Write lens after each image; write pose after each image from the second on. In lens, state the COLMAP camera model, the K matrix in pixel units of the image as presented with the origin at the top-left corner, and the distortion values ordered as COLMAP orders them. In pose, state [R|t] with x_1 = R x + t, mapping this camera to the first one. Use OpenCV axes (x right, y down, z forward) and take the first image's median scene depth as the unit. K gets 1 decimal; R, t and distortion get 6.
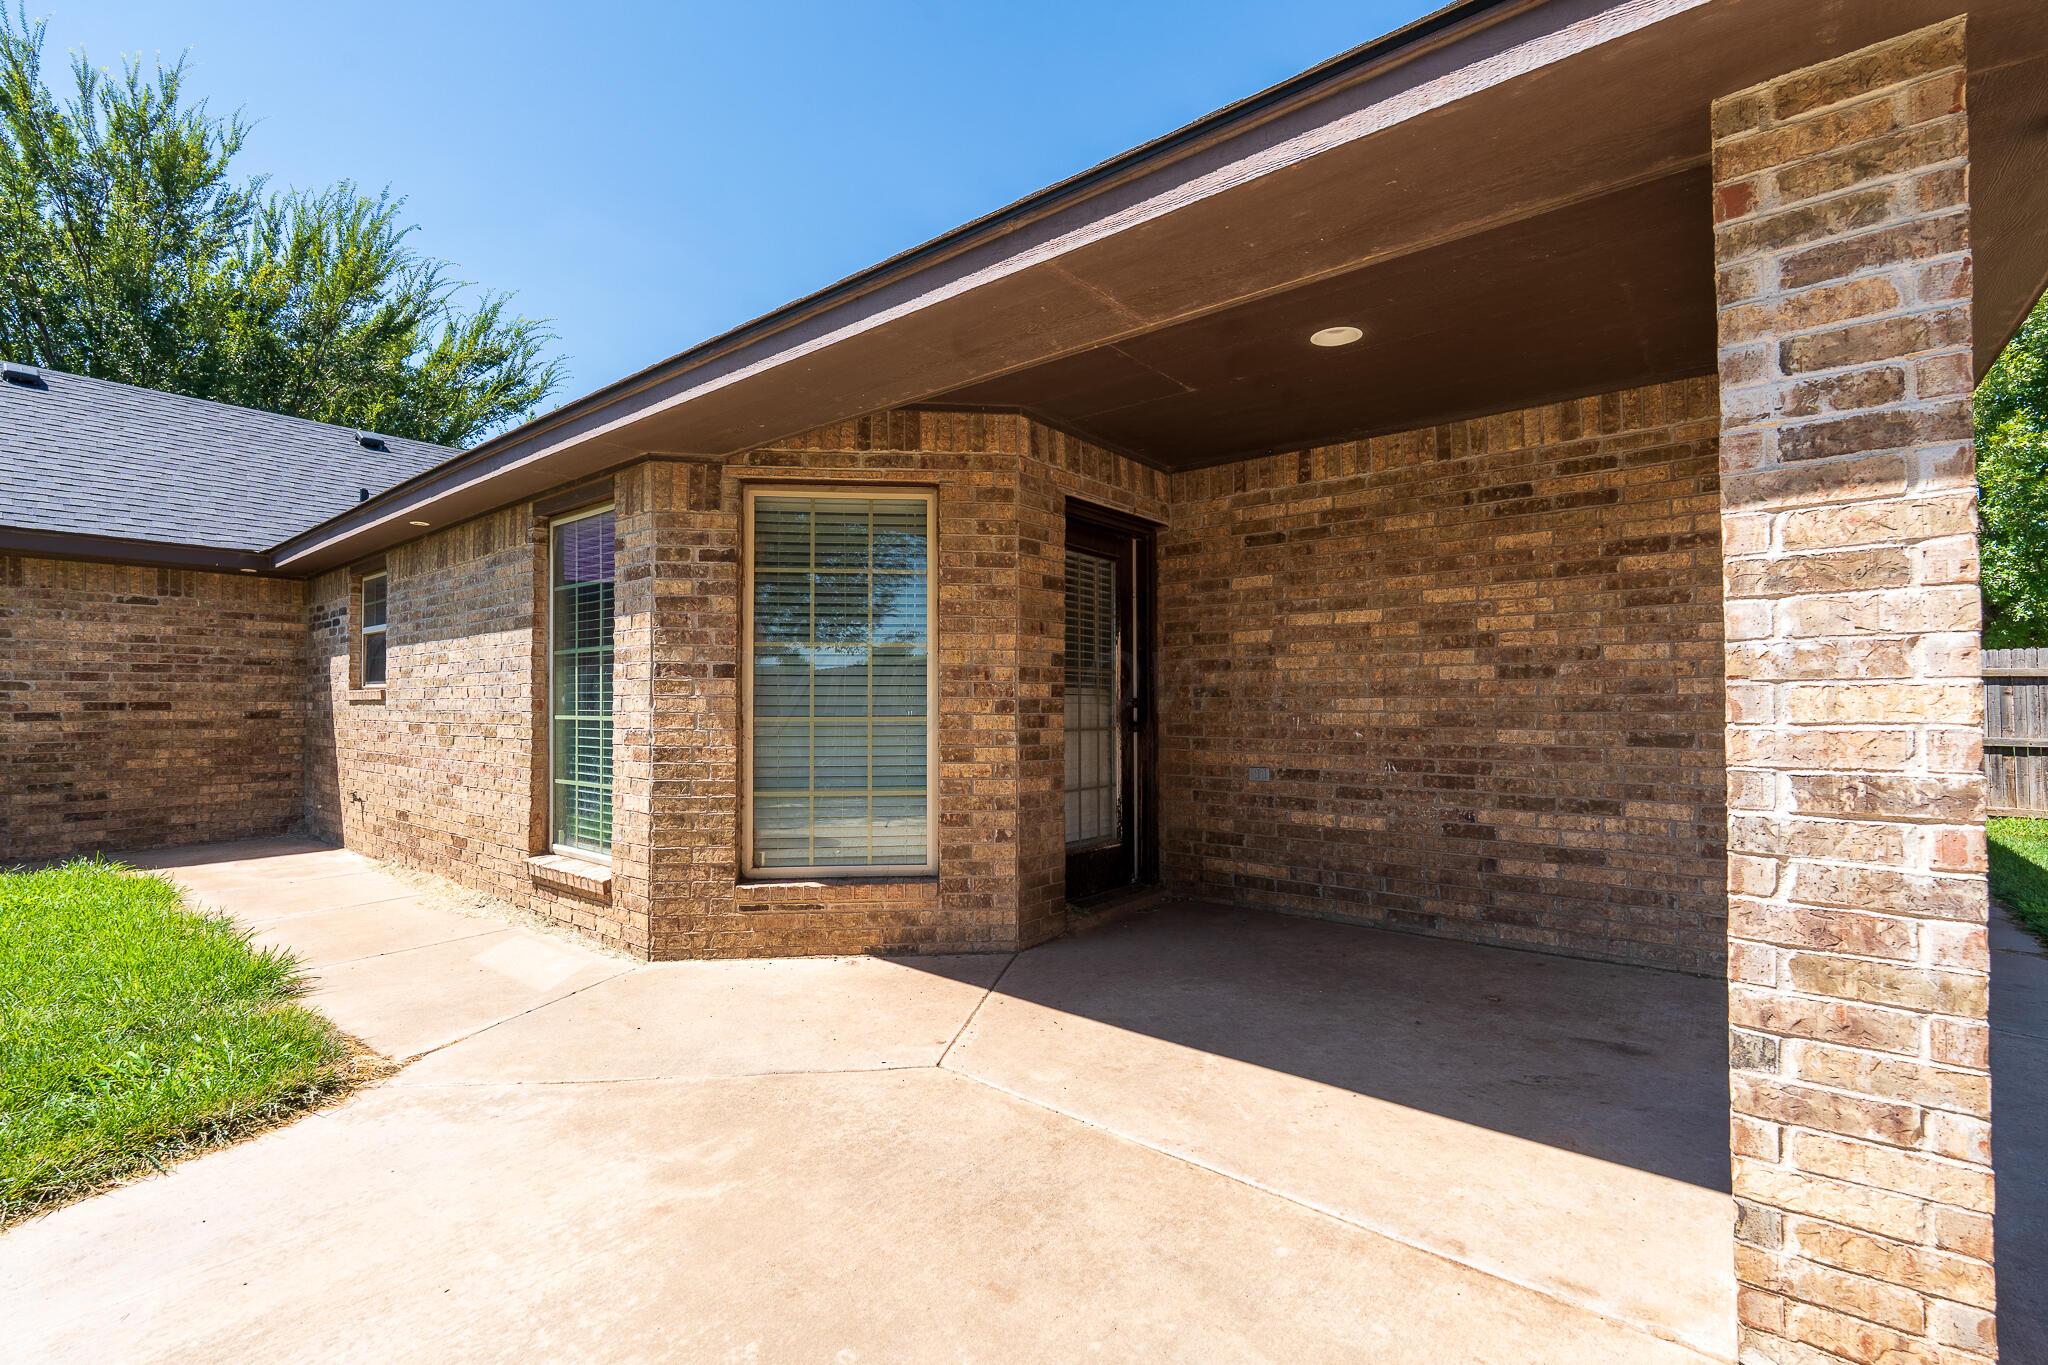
lens RADIAL K [[894.7, 0, 1022.6], [0, 894.7, 686.3], [0, 0, 1]] dist [-0.003180, -0.000284]
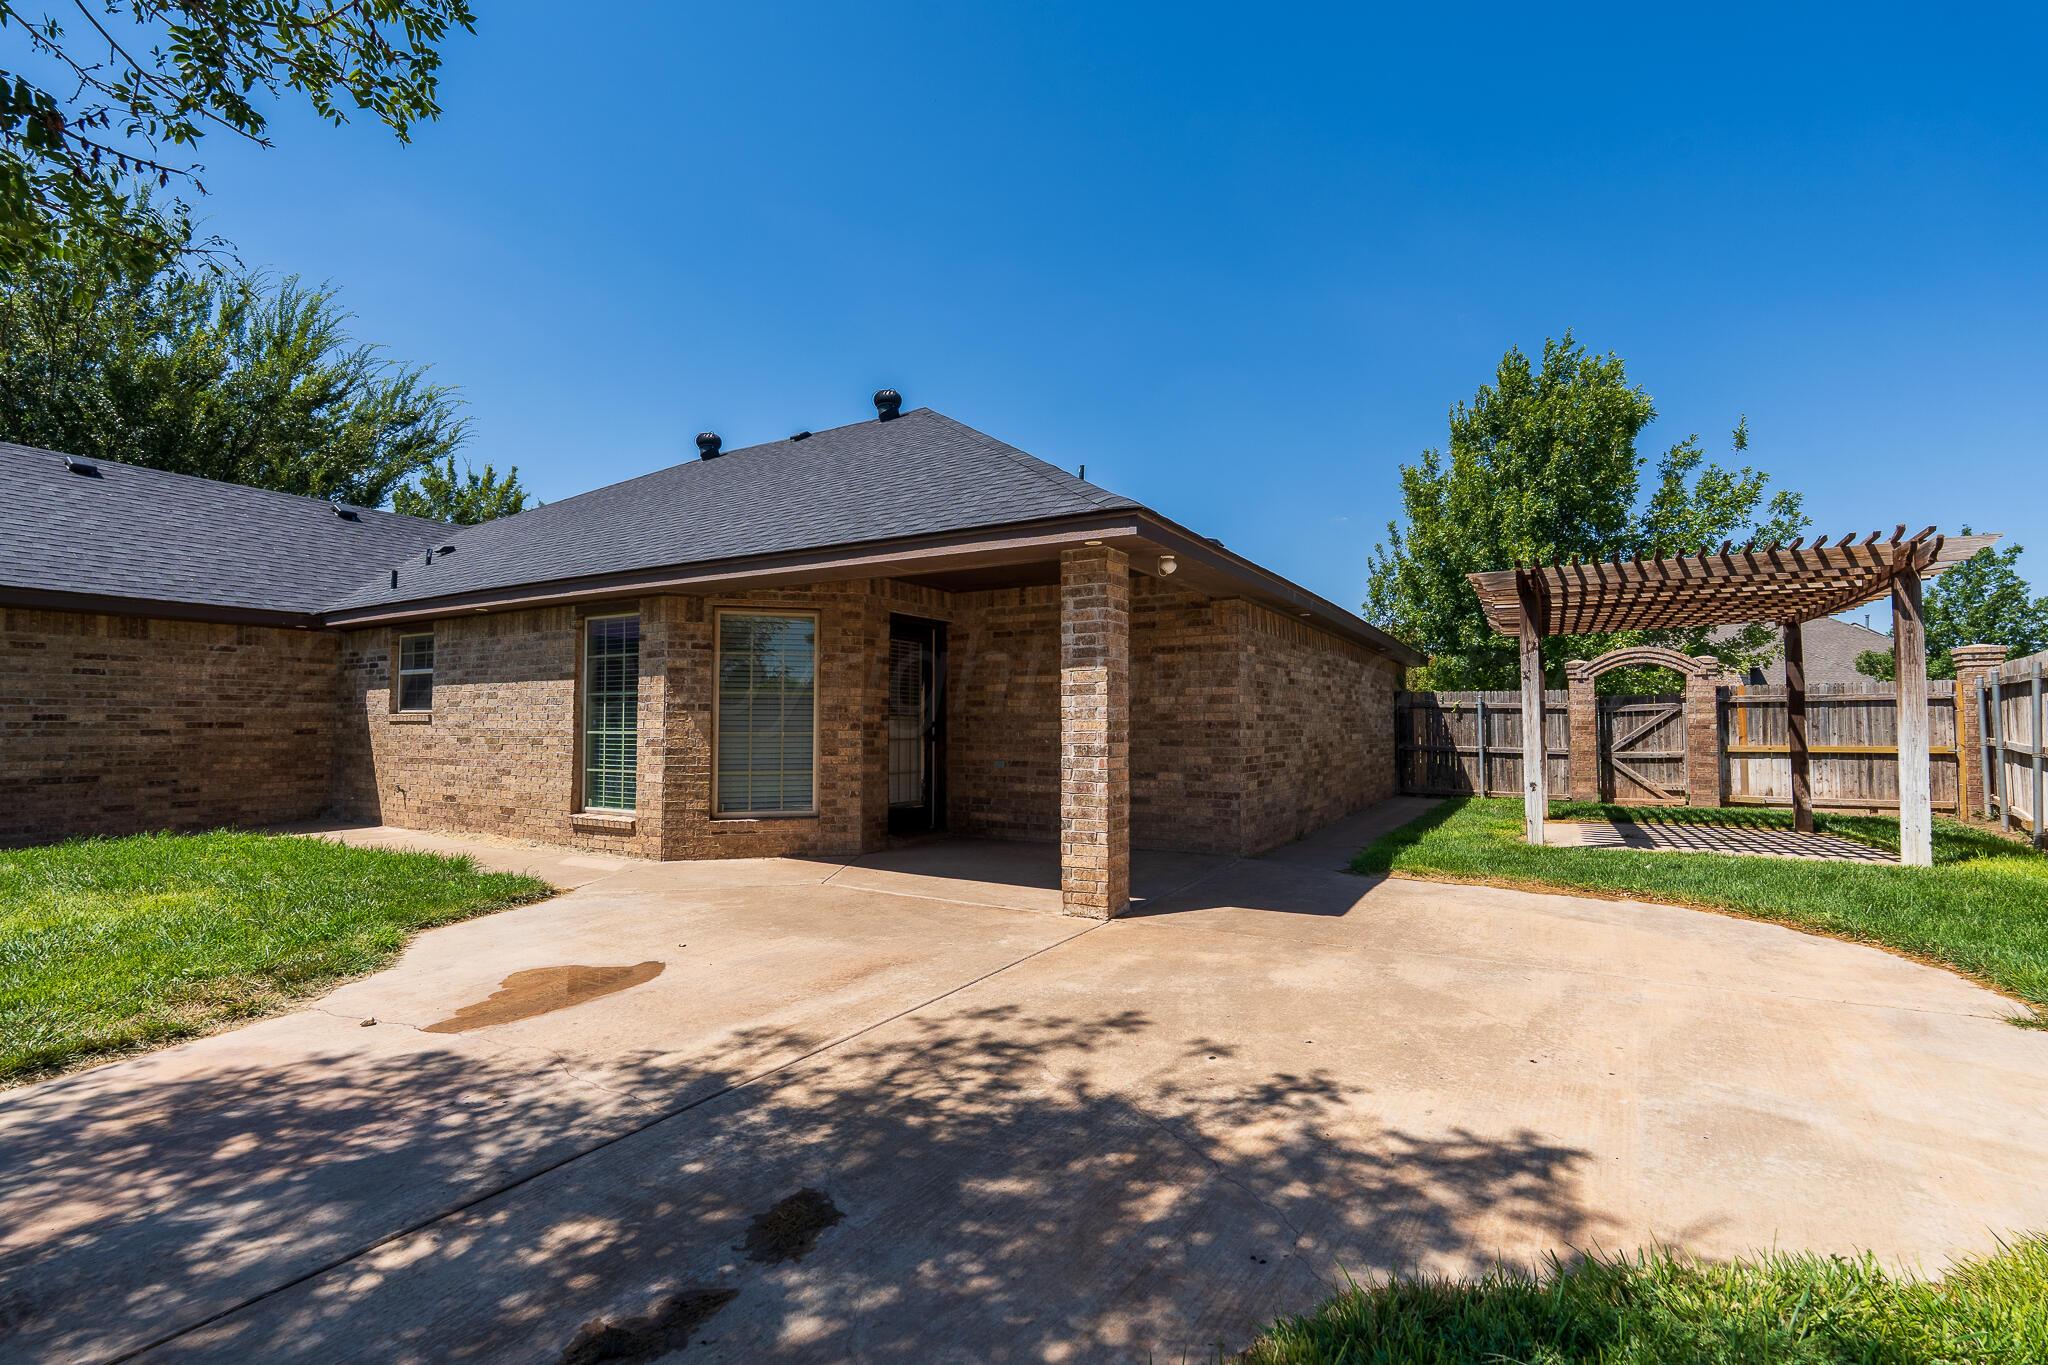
lens RADIAL K [[894.7, 0, 1022.7], [0, 894.7, 684.2], [0, 0, 1]] dist [-0.003180, -0.000284]
pose [[0.988246, 0.008769, 0.152621, 0.039216], [-0.004954, 0.999666, -0.025363, -0.019581], [-0.152793, 0.024309, 0.987959, -0.904813]]
